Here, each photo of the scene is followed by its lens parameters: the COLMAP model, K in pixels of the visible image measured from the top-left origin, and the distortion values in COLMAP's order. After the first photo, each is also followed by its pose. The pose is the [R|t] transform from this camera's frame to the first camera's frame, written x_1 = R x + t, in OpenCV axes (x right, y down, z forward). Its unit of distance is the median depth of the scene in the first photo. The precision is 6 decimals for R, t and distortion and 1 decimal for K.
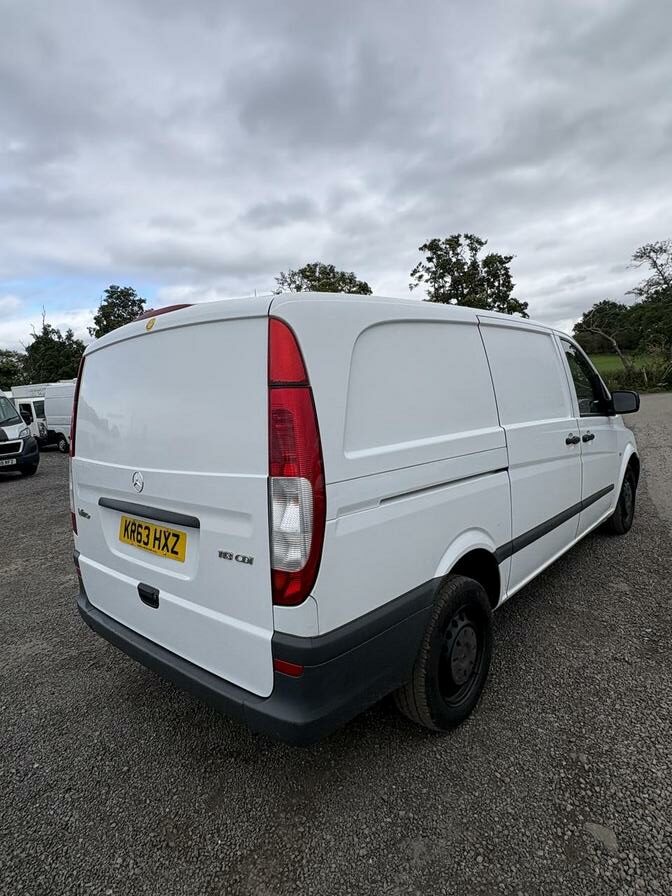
lens RADIAL K [[501.9, 0, 336.0], [0, 501.9, 448.0], [0, 0, 1]] dist [0.018476, -0.000811]
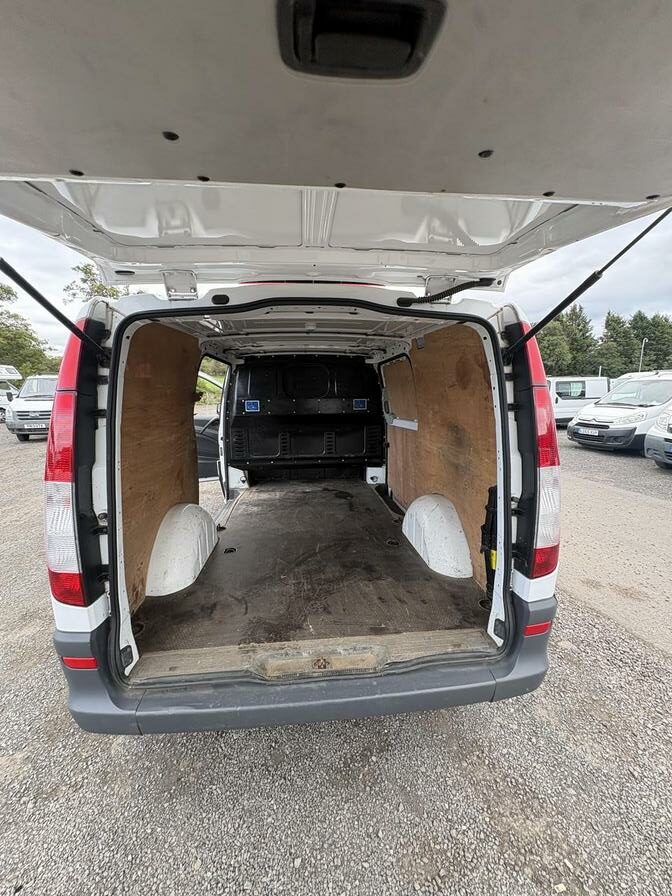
lens RADIAL K [[359.7, 0, 336.0], [0, 359.7, 448.0], [0, 0, 1]] dist [0.001632, 0.000535]
pose [[0.687548, -0.068199, 0.722929, -0.755549], [0.053511, 0.997631, 0.043221, -0.030821], [-0.724164, 0.008968, 0.689569, 0.579035]]
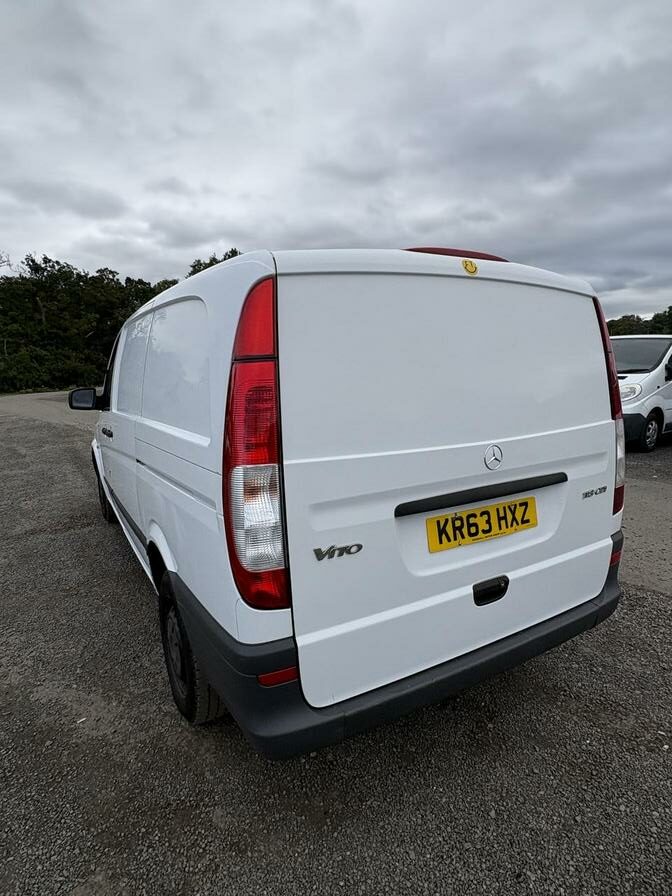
lens RADIAL K [[508.8, 0, 332.0], [0, 508.8, 445.6], [0, 0, 1]] dist [0.000345, -0.000021]
pose [[0.322691, -0.101155, 0.941084, -1.240412], [0.113361, 0.991246, 0.067676, -0.038493], [-0.939691, 0.084844, 0.331333, 0.945641]]
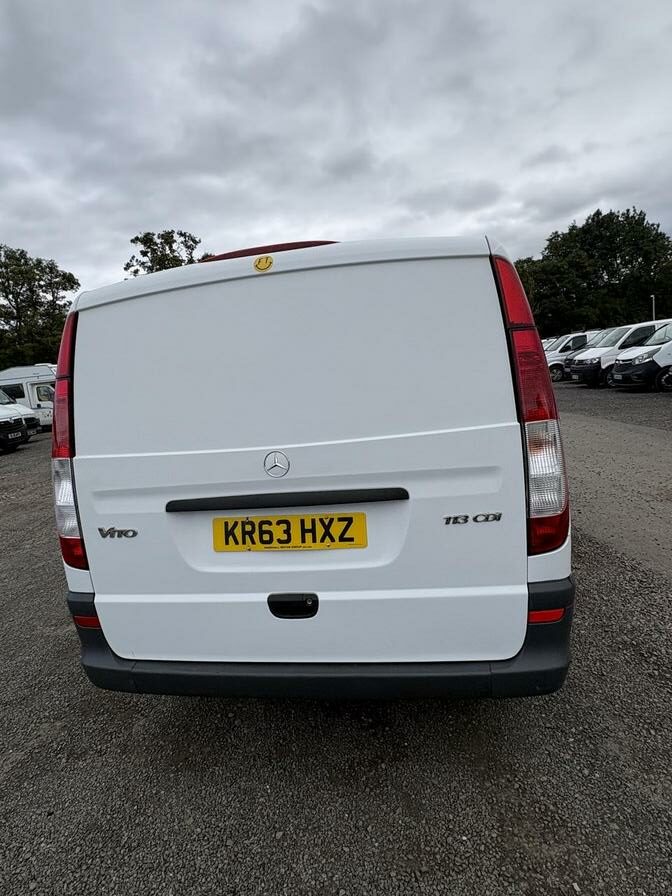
lens RADIAL K [[504.0, 0, 333.1], [0, 504.0, 440.7], [0, 0, 1]] dist [0.001167, 0.001629]
pose [[0.852644, -0.102202, 0.512400, -0.699179], [0.109465, 0.993861, 0.016082, 0.027642], [-0.510898, 0.042378, 0.858596, 0.271813]]
